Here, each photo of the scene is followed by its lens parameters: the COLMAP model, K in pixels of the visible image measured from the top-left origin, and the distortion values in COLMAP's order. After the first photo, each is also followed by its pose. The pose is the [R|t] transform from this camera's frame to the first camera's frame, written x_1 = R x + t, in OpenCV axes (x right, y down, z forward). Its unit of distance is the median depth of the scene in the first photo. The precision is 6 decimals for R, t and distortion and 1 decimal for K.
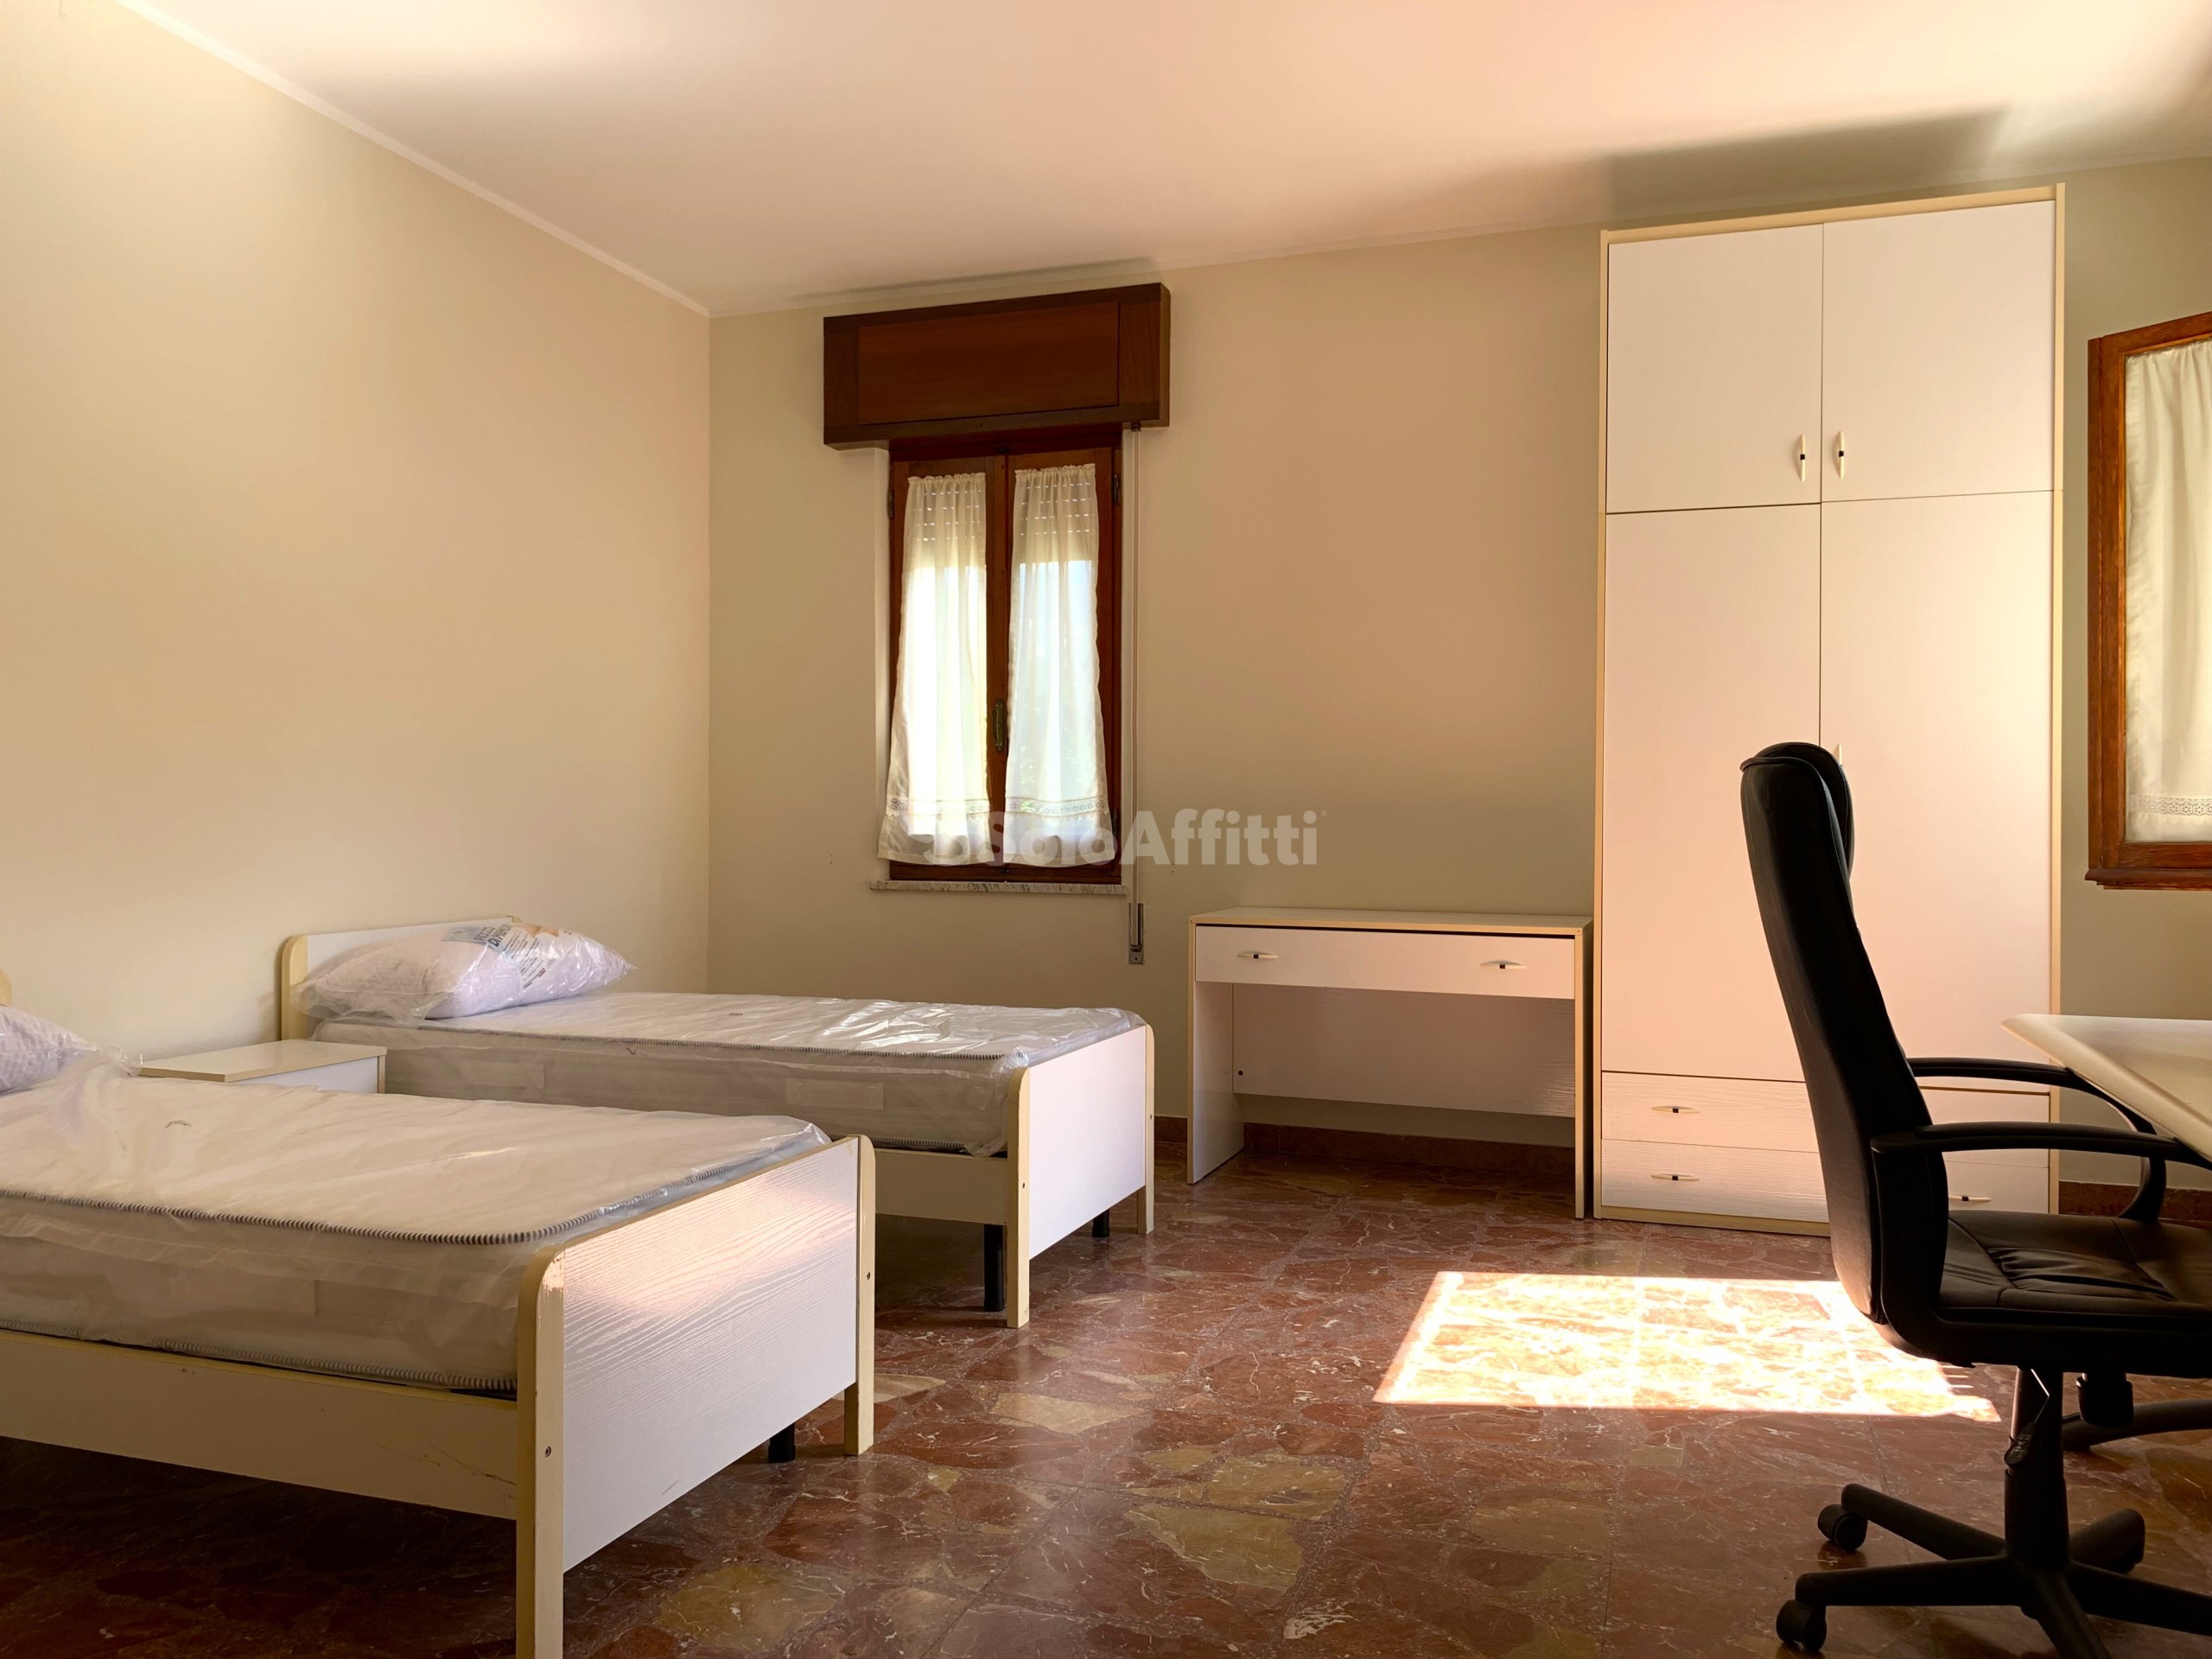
lens RADIAL K [[1721.6, 0, 1109.3], [0, 1721.6, 834.0], [0, 0, 1]] dist [0.008570, -0.003154]
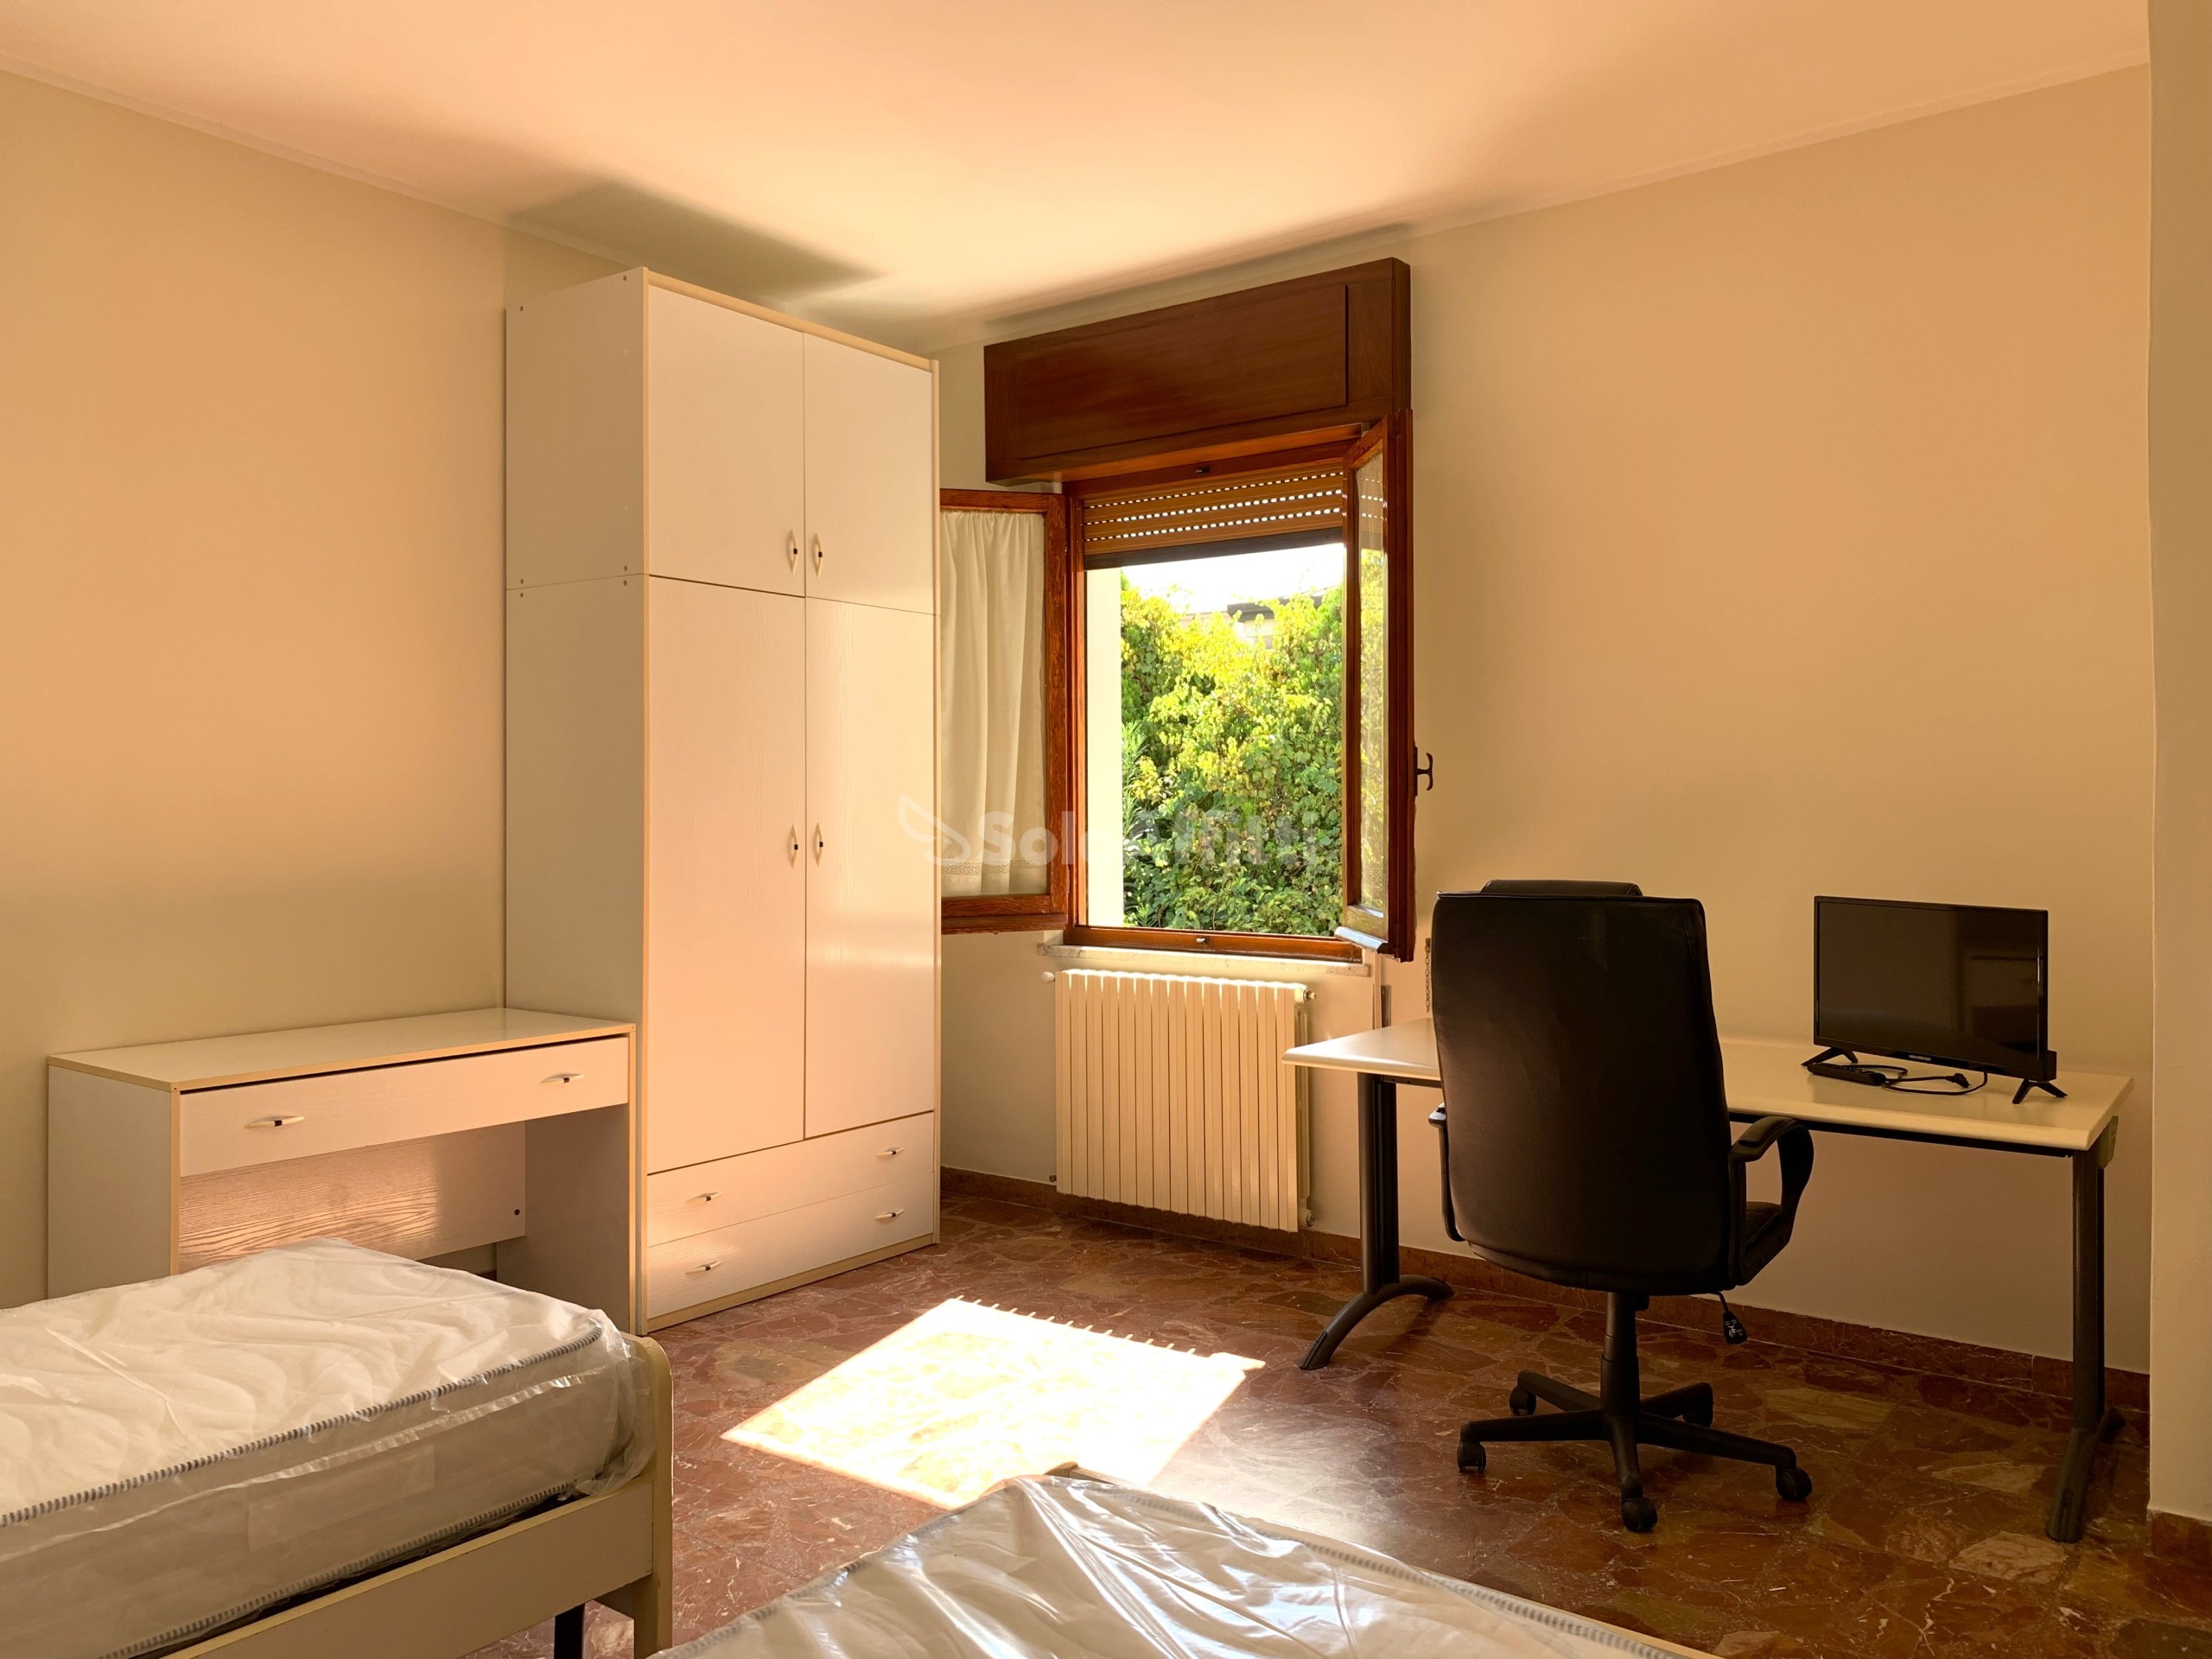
lens RADIAL K [[1721.6, 0, 1109.3], [0, 1721.6, 814.1], [0, 0, 1]] dist [0.008570, -0.003154]
pose [[0.282329, -0.016842, 0.959170, -0.583653], [0.002595, 0.999856, 0.016793, -0.078973], [-0.959314, -0.002252, 0.282332, 0.545216]]
